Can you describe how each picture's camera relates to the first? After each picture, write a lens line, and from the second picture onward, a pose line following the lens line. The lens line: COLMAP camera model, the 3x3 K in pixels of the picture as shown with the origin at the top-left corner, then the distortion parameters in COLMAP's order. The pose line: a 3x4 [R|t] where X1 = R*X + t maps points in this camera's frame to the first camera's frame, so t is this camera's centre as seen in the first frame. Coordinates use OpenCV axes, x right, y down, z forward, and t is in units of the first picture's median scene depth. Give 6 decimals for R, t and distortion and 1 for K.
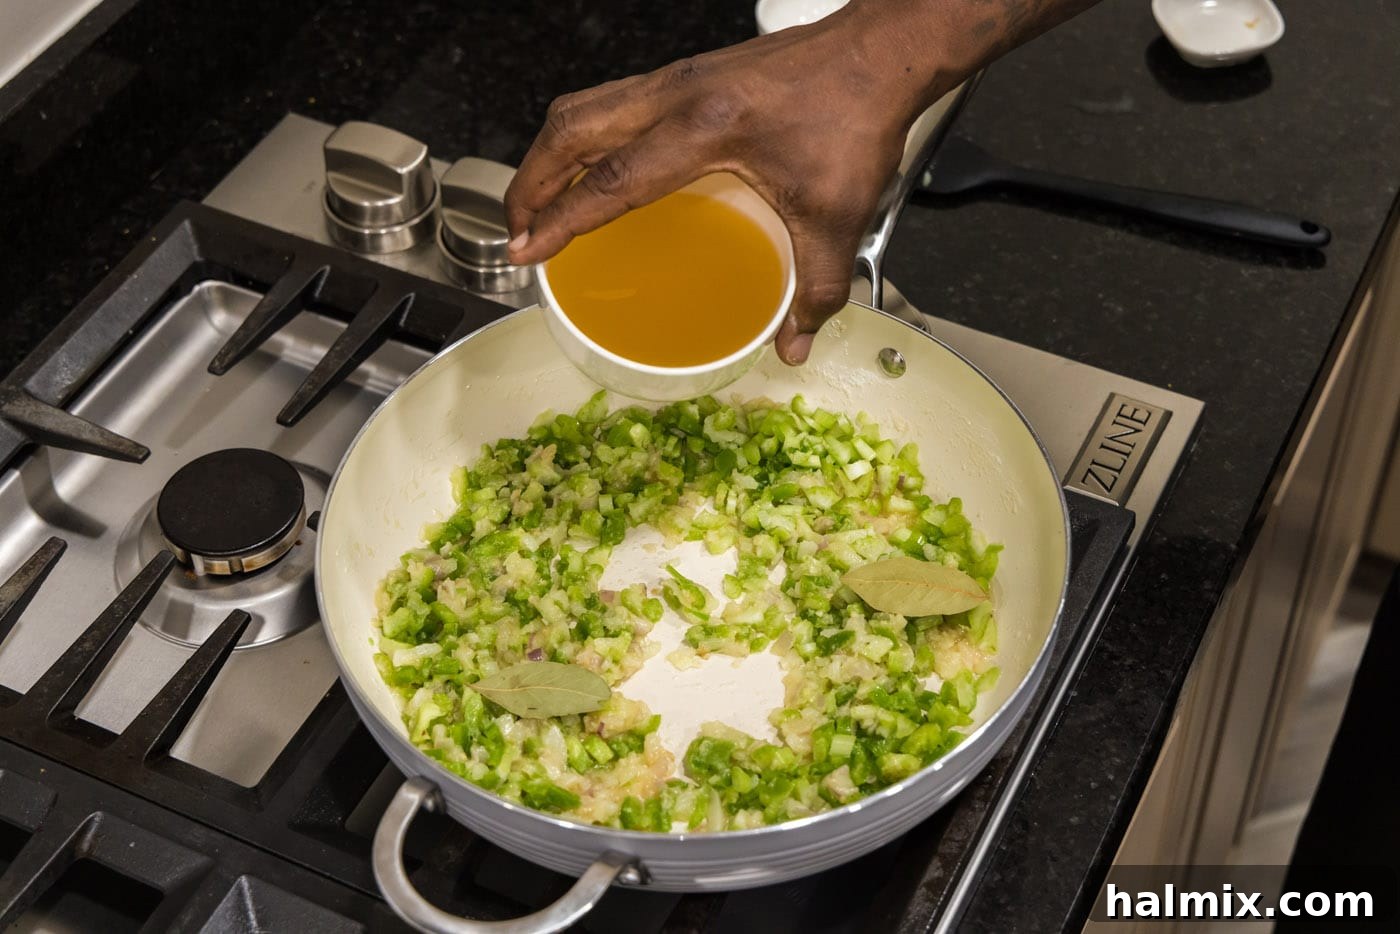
lens RADIAL K [[2327.4, 0, 694.5], [0, 2327.4, 469.8], [0, 0, 1]] dist [0.035288, 0.029452]
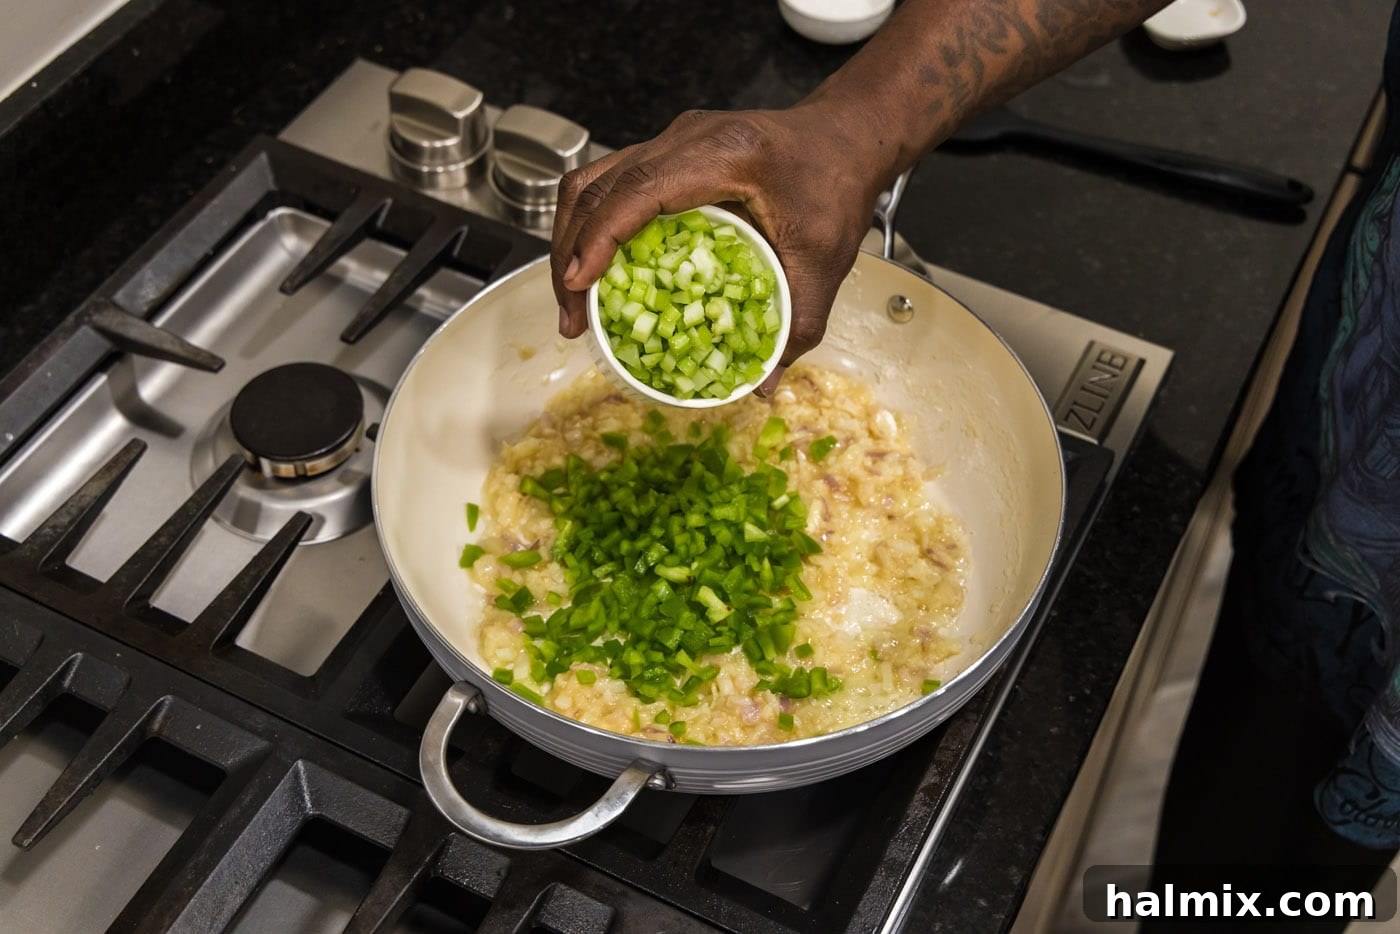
lens RADIAL K [[1859.2, 0, 695.9], [0, 1859.2, 467.3], [0, 0, 1]] dist [0.004596, 0.061774]
pose [[0.999253, 0.035393, 0.015492, -0.022094], [-0.036183, 0.997879, 0.054109, -0.013921], [-0.013544, -0.054629, 0.998415, 0.113021]]
